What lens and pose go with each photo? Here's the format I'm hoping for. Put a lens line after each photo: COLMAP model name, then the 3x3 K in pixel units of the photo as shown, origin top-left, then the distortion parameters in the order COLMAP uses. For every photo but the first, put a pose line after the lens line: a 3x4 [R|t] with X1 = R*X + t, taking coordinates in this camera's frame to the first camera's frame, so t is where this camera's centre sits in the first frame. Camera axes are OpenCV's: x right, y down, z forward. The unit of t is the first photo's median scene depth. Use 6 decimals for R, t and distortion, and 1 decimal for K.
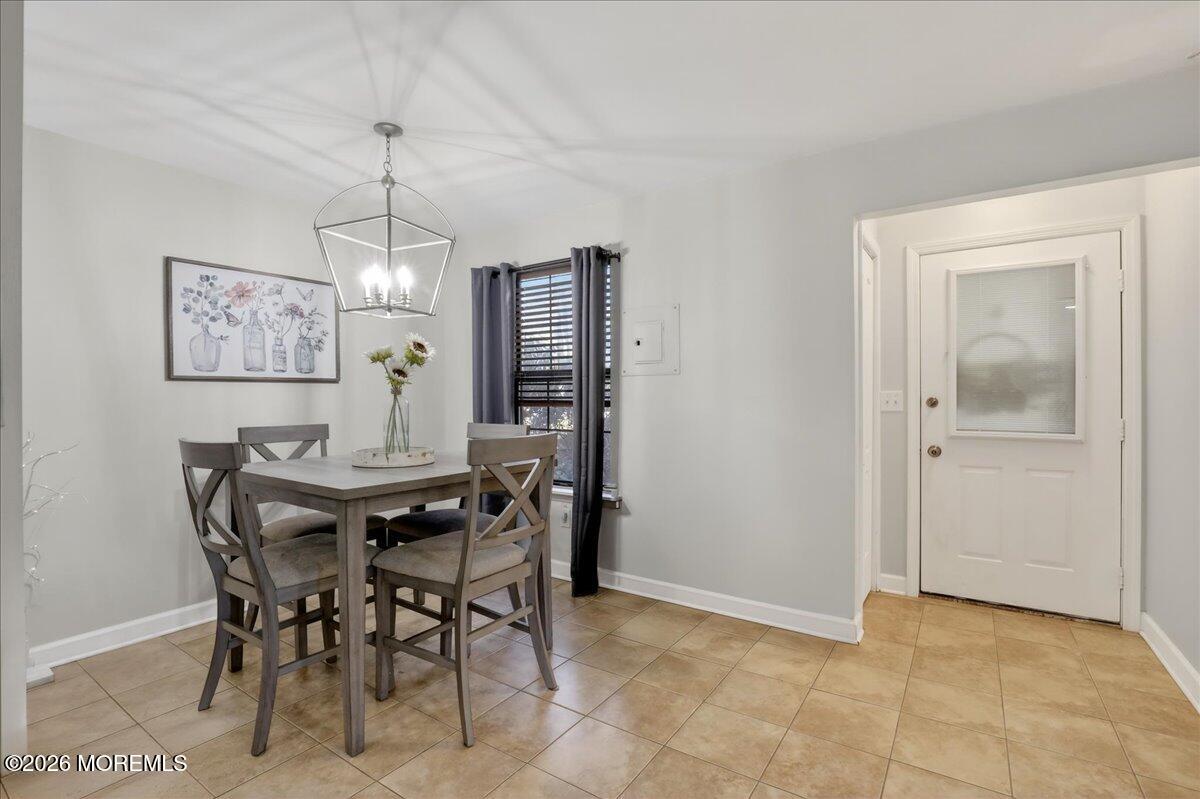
lens RADIAL K [[561.0, 0, 602.1], [0, 561.0, 402.4], [0, 0, 1]] dist [-0.030229, 0.000572]
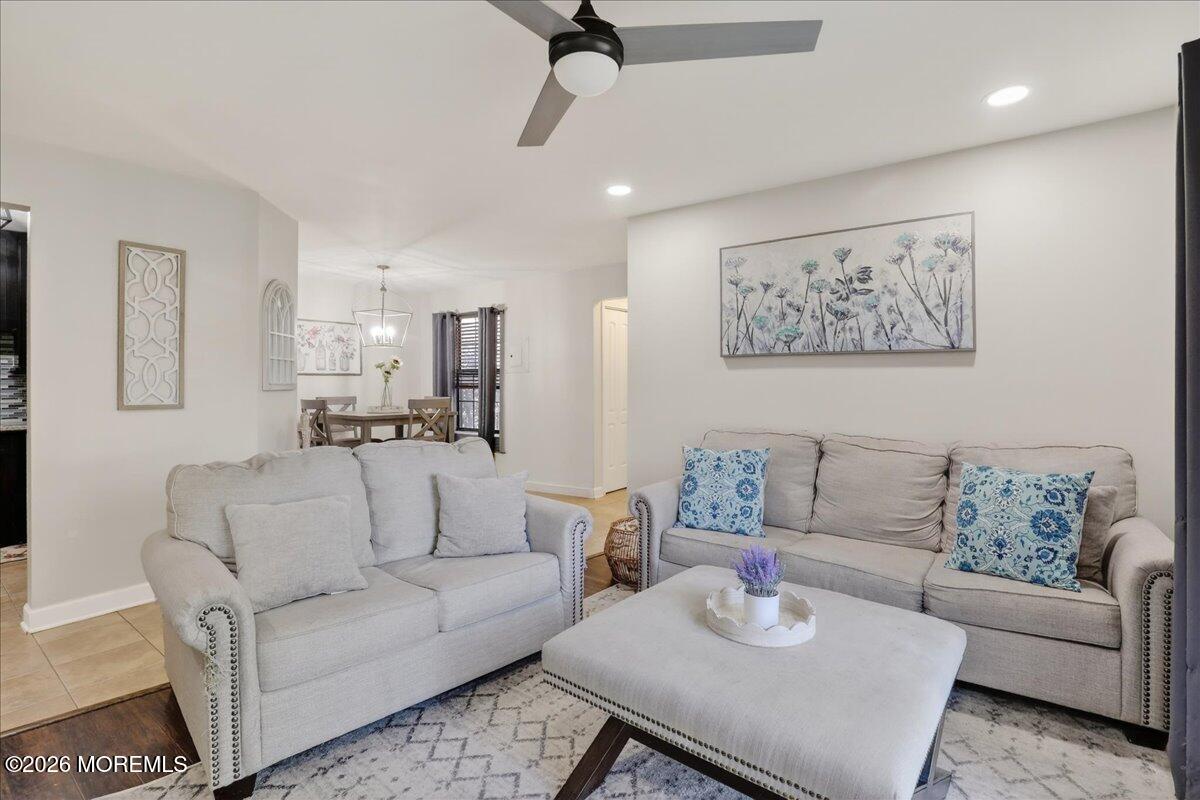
lens RADIAL K [[564.4, 0, 593.1], [0, 564.4, 382.4], [0, 0, 1]] dist [-0.030366, 0.001195]
pose [[0.998747, 0.004613, -0.049833, 0.480496], [-0.005077, 0.999945, -0.009189, 0.002408], [0.049788, 0.009430, 0.998715, -1.019298]]
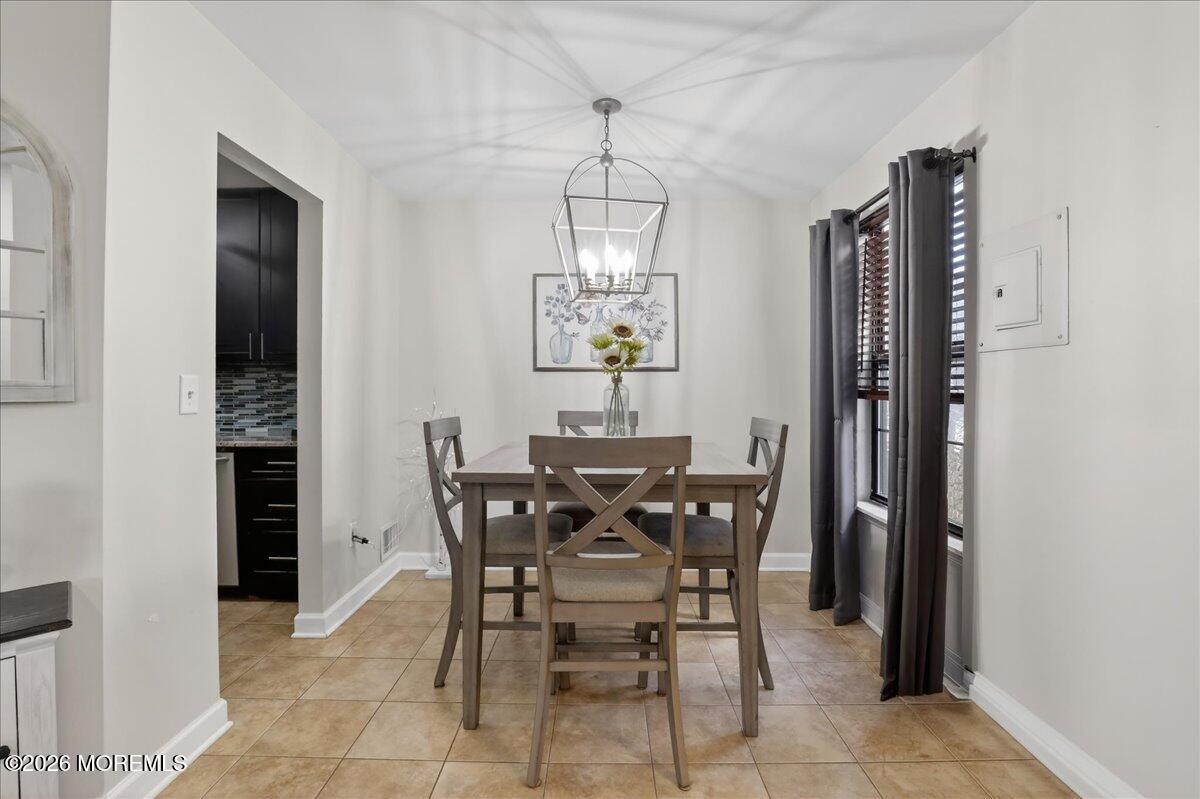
lens RADIAL K [[555.7, 0, 597.5], [0, 555.7, 391.5], [0, 0, 1]] dist [-0.029800, 0.000137]
pose [[0.553296, 0.014074, -0.832865, 0.327160], [-0.011272, 0.999892, 0.009408, -0.006512], [0.832908, 0.004182, 0.553395, 0.374100]]
